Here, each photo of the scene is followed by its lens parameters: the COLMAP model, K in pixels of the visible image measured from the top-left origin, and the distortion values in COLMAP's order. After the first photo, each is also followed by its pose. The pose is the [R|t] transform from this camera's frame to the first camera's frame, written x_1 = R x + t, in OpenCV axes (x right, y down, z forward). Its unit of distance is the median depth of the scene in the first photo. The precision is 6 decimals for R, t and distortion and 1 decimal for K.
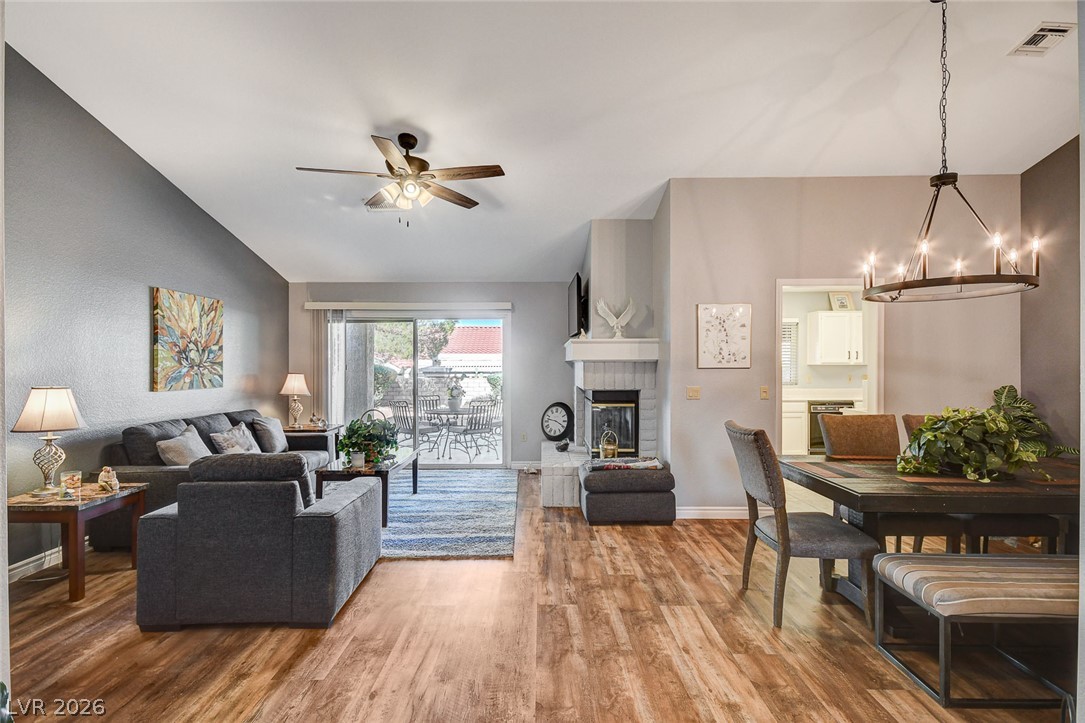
lens RADIAL K [[519.8, 0, 540.1], [0, 519.8, 368.0], [0, 0, 1]] dist [0.011977, 0.000083]
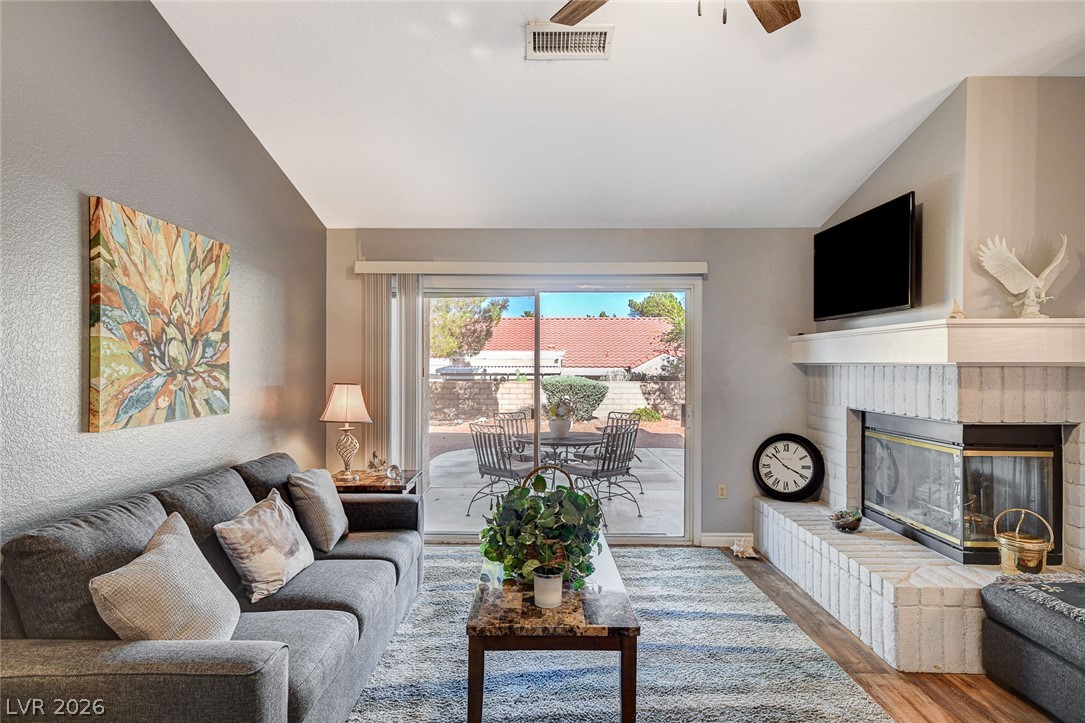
lens RADIAL K [[587.0, 0, 537.3], [0, 587.0, 368.2], [0, 0, 1]] dist [0.016856, 0.000671]
pose [[0.999925, 0.003214, -0.011799, -0.316972], [-0.003195, 0.999994, 0.001610, -0.010102], [0.011804, -0.001572, 0.999929, 0.450042]]
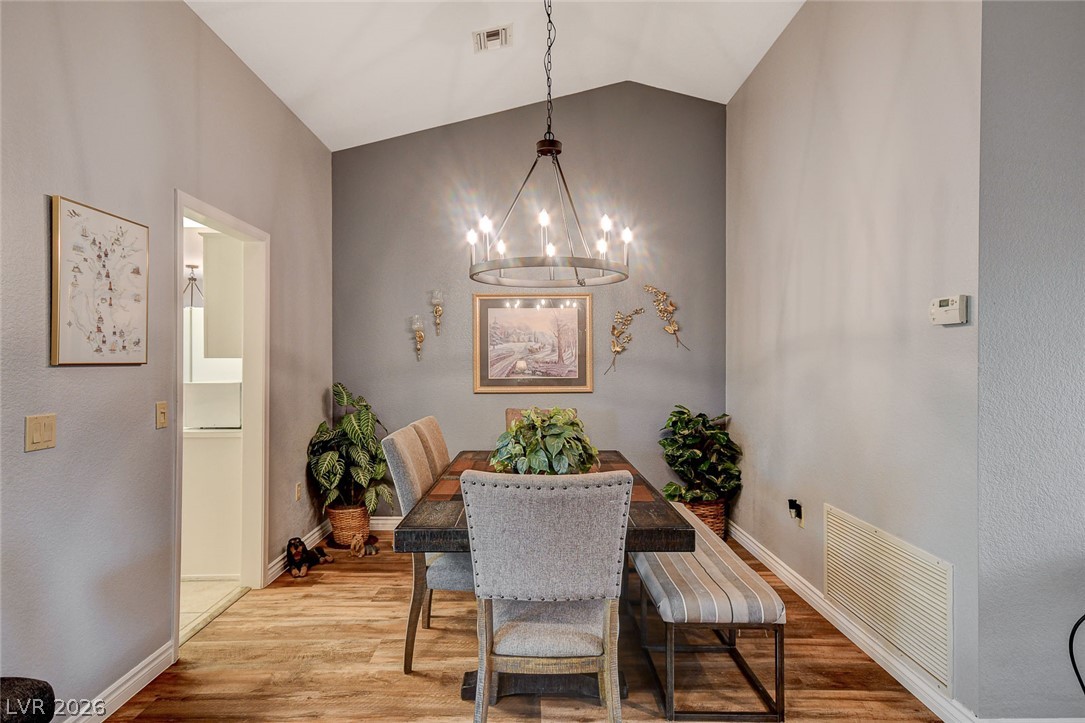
lens RADIAL K [[600.0, 0, 540.7], [0, 600.0, 365.6], [0, 0, 1]] dist [0.013782, 0.000280]
pose [[-0.019685, -0.004405, 0.999797, -0.132105], [-0.000468, 0.999990, 0.004397, -0.001453], [-0.999806, -0.000381, -0.019687, 0.597649]]
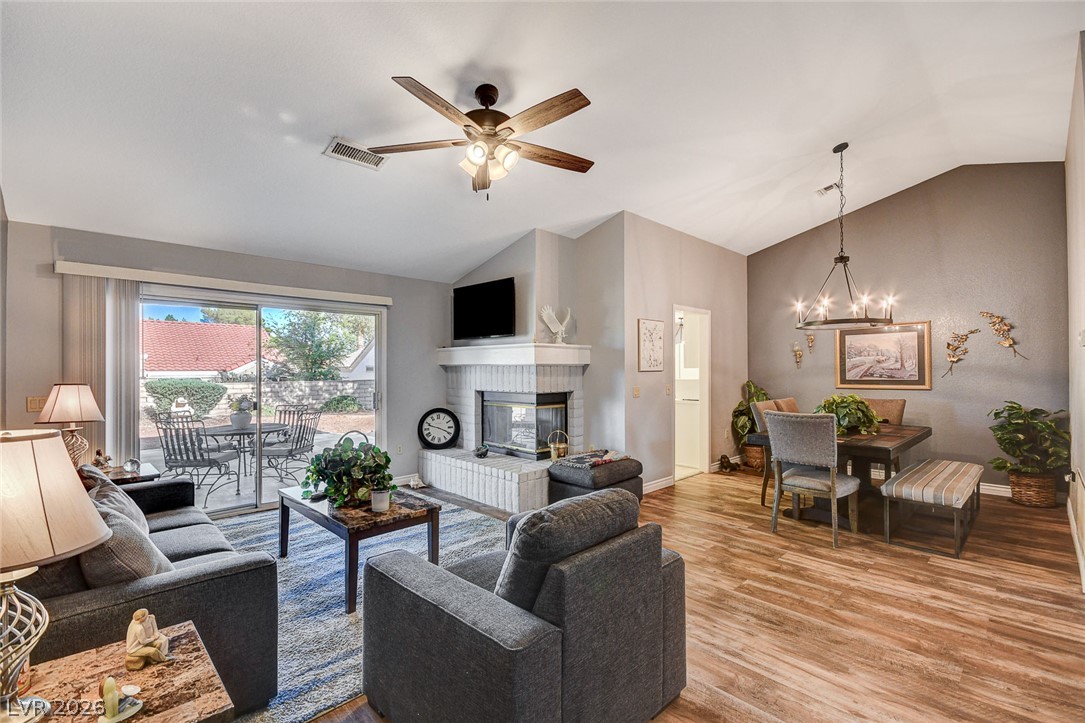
lens RADIAL K [[476.0, 0, 538.2], [0, 476.0, 368.2], [0, 0, 1]] dist [0.006081, -0.000848]
pose [[0.719752, -0.000675, 0.694231, -0.582080], [0.004166, 0.999986, -0.003348, -0.004094], [-0.694219, 0.005302, 0.719745, 0.332617]]
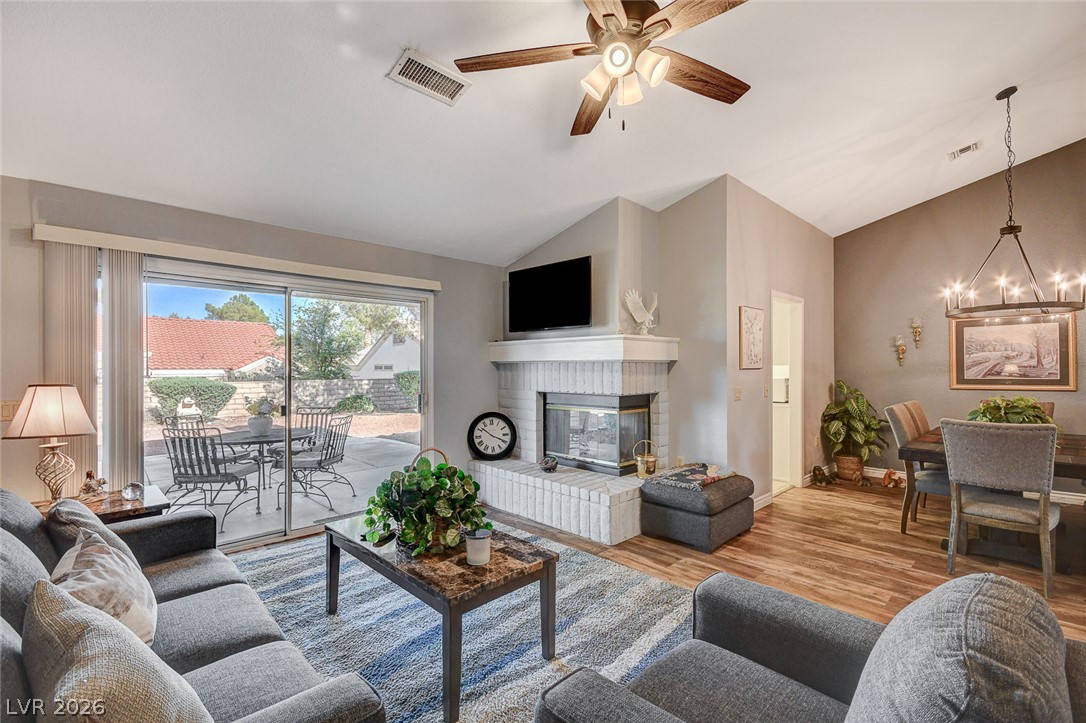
lens RADIAL K [[473.7, 0, 538.2], [0, 473.7, 368.5], [0, 0, 1]] dist [0.015962, -0.009989]
pose [[0.722474, -0.002654, 0.691393, -0.565259], [0.003854, 0.999993, -0.000189, -0.002013], [-0.691388, 0.002801, 0.722479, 0.553040]]
